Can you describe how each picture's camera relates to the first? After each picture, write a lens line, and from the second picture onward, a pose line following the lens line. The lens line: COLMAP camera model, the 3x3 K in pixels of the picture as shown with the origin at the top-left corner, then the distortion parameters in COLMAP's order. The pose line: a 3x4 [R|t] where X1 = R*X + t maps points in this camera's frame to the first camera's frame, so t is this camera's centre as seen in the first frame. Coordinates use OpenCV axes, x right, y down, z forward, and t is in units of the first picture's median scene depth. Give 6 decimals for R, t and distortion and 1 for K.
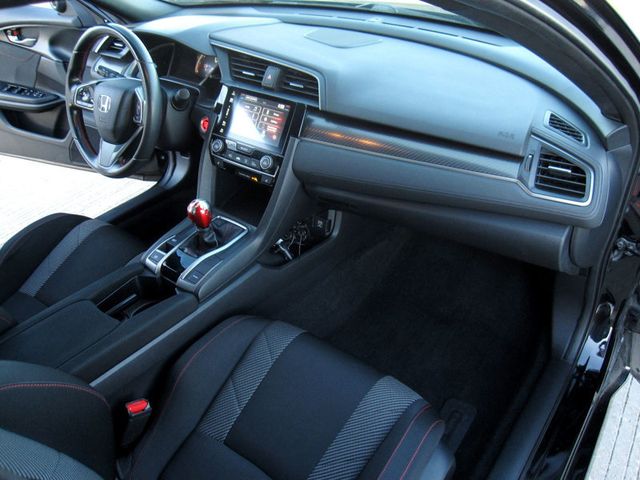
lens RADIAL K [[527.8, 0, 321.6], [0, 527.8, 244.4], [0, 0, 1]] dist [-0.060205, 0.020128]
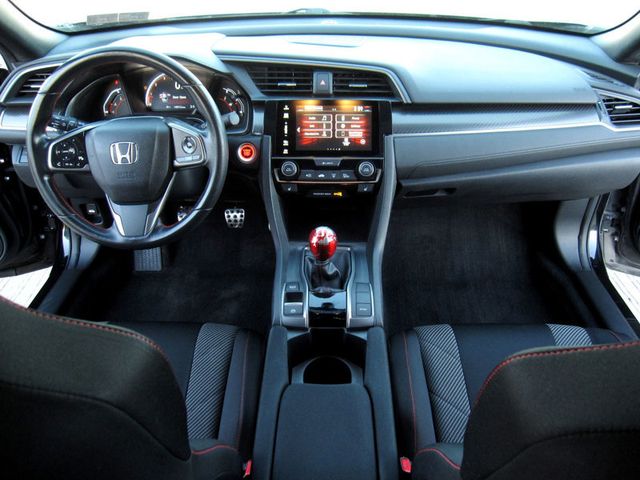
lens RADIAL K [[527.8, 0, 318.4], [0, 527.8, 239.8], [0, 0, 1]] dist [-0.060205, 0.020128]
pose [[0.803012, -0.294874, 0.517901, -0.657350], [0.325786, 0.944873, 0.032840, -0.091841], [-0.499034, 0.142354, 0.854810, 0.256528]]
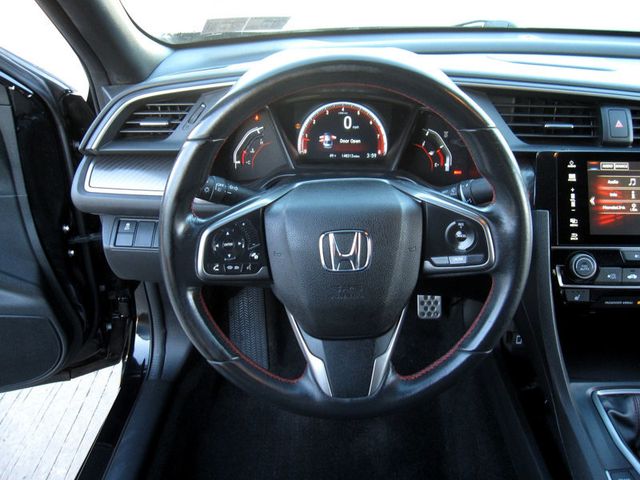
lens RADIAL K [[527.8, 0, 322.3], [0, 527.8, 234.2], [0, 0, 1]] dist [-0.060205, 0.020128]
pose [[0.805409, -0.258124, 0.533562, -0.686674], [0.322944, 0.945947, -0.029858, -0.291834], [-0.497014, 0.196359, 0.845234, 0.703250]]
